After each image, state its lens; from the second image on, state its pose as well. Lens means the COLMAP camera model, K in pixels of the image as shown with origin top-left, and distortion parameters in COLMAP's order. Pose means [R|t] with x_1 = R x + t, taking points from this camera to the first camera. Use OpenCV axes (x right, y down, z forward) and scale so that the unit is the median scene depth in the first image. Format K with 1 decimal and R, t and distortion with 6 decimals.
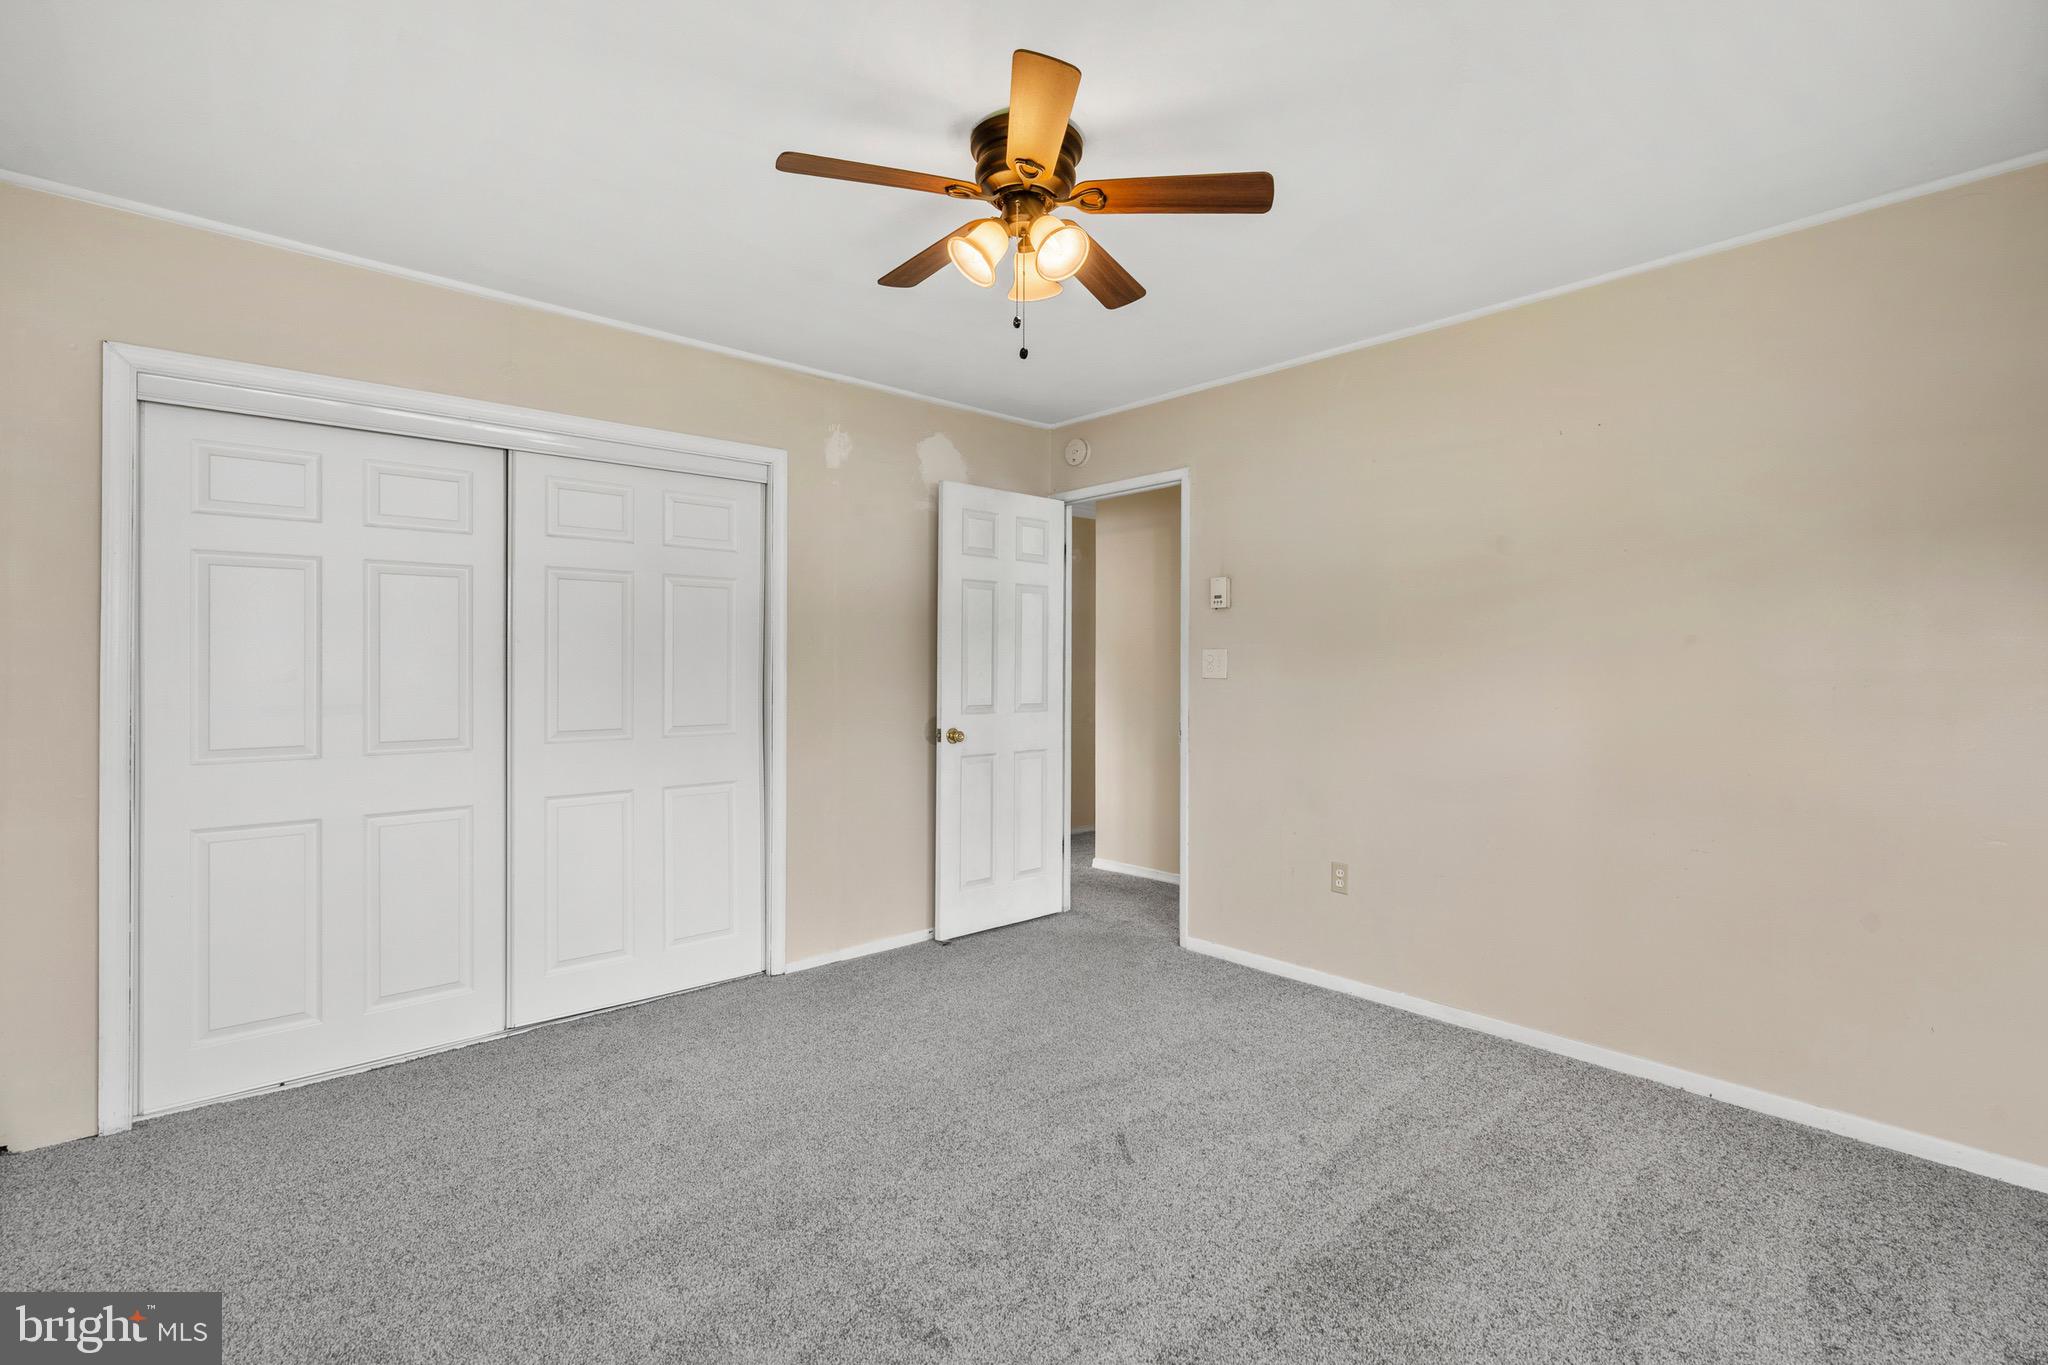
lens RADIAL K [[932.2, 0, 1075.9], [0, 932.2, 667.1], [0, 0, 1]] dist [0.000845, 0.001165]
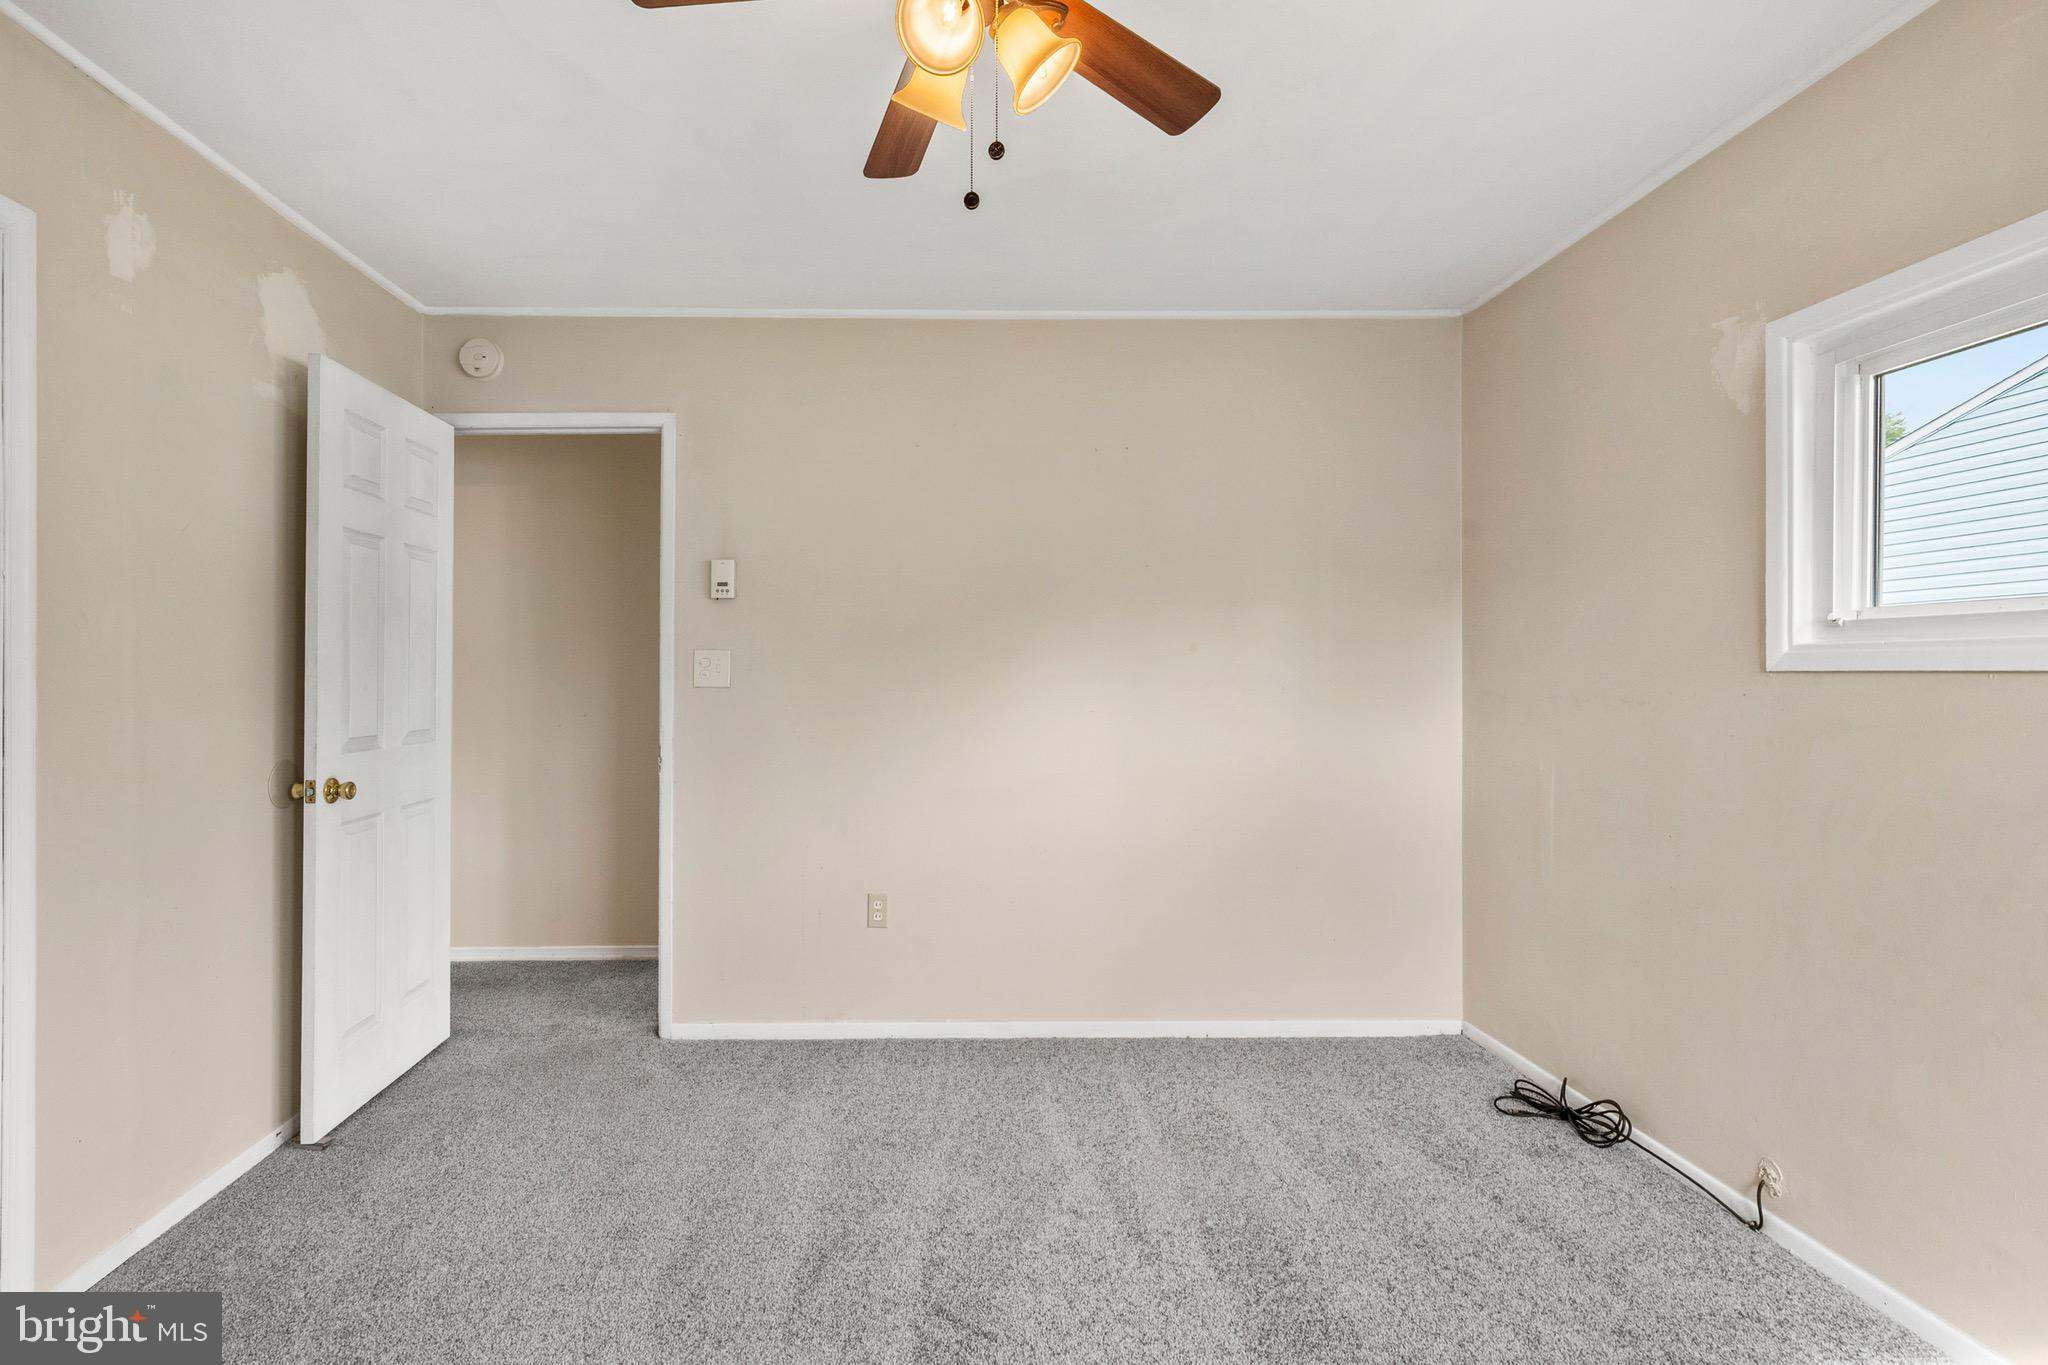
lens RADIAL K [[962.8, 0, 1015.0], [0, 962.8, 677.1], [0, 0, 1]] dist [-0.010396, 0.008481]
pose [[0.683348, -0.006057, 0.730067, -0.282235], [0.002544, 0.999979, 0.005916, -0.000731], [-0.730088, -0.002185, 0.683350, 0.268984]]
